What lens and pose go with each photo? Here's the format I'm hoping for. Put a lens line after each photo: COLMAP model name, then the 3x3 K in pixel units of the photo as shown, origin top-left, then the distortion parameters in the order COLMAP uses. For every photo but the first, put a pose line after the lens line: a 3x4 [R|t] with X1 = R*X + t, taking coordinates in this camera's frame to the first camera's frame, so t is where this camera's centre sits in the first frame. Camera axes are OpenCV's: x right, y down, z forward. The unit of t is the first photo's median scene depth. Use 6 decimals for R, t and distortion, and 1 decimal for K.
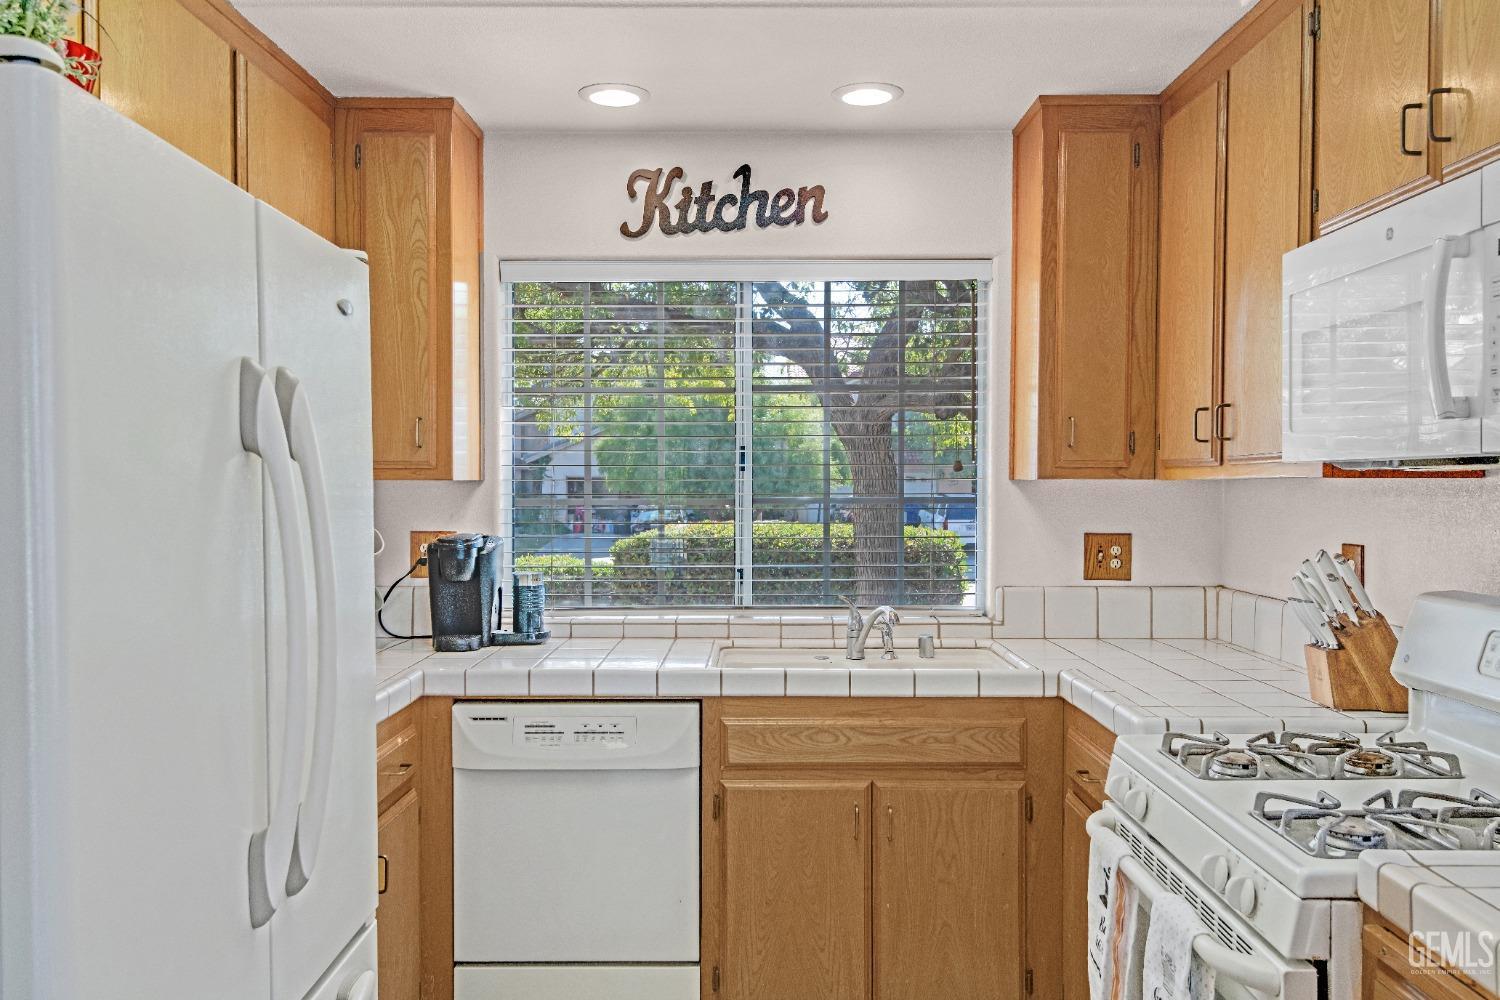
lens RADIAL K [[1156.5, 0, 750.0], [0, 1156.5, 500.0], [0, 0, 1]] dist [0.050567, -0.058311]
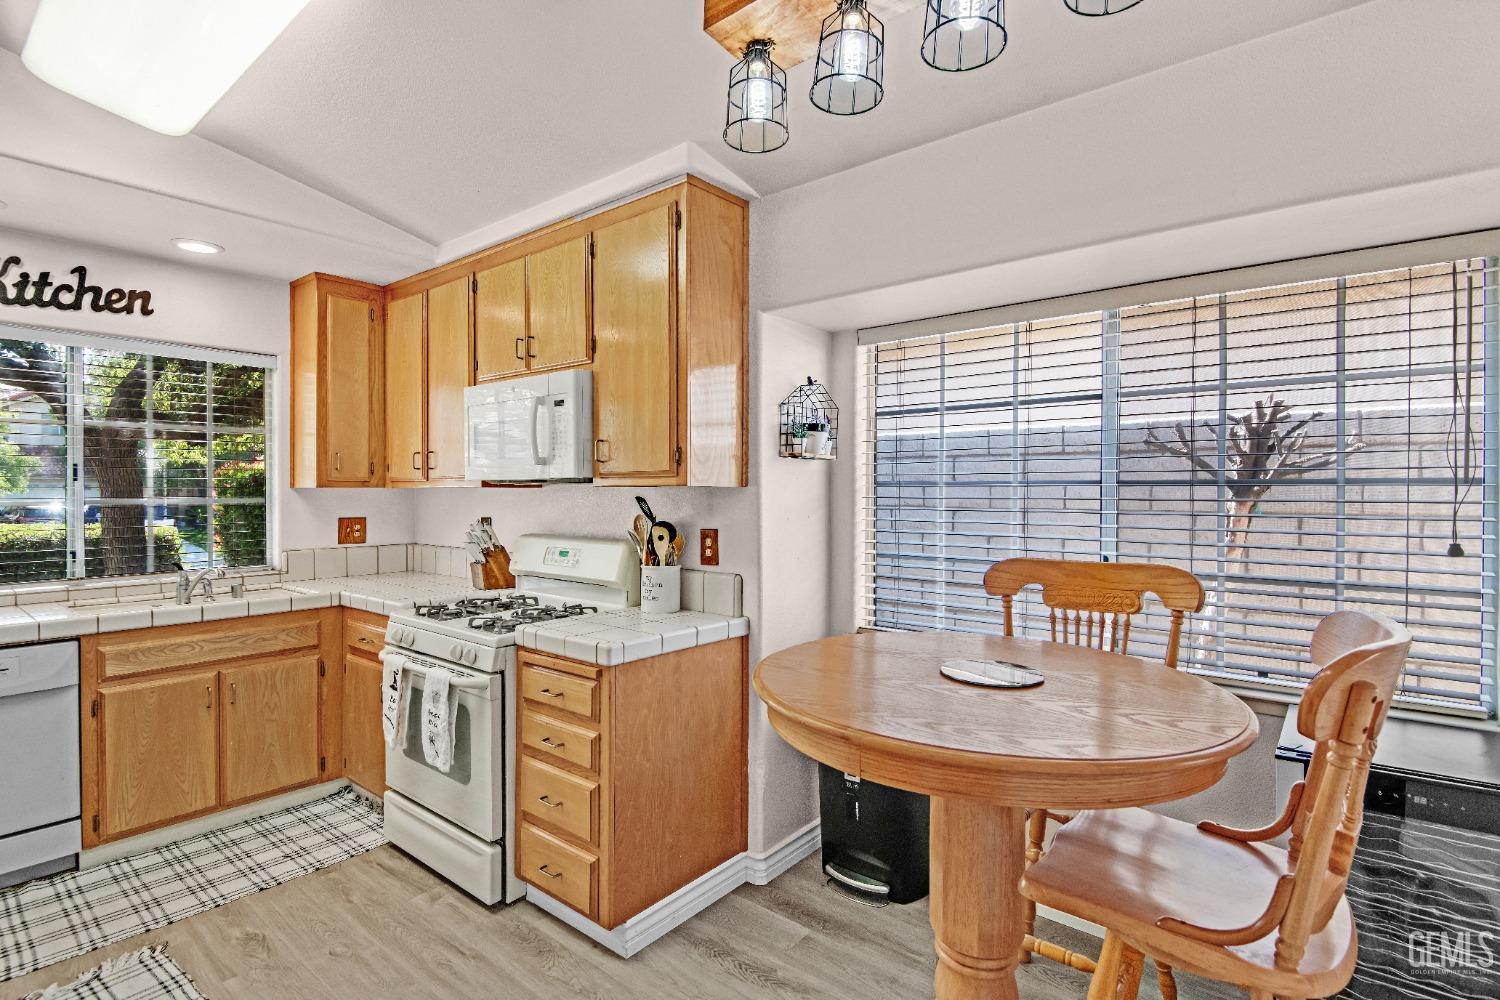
lens RADIAL K [[737.9, 0, 750.0], [0, 737.9, 500.0], [0, 0, 1]] dist [-0.000684, -0.001032]
pose [[0.636180, -0.010558, 0.771468, -0.218685], [0.011803, 0.999923, 0.003951, 0.004875], [-0.771450, 0.006592, 0.636256, -0.245845]]
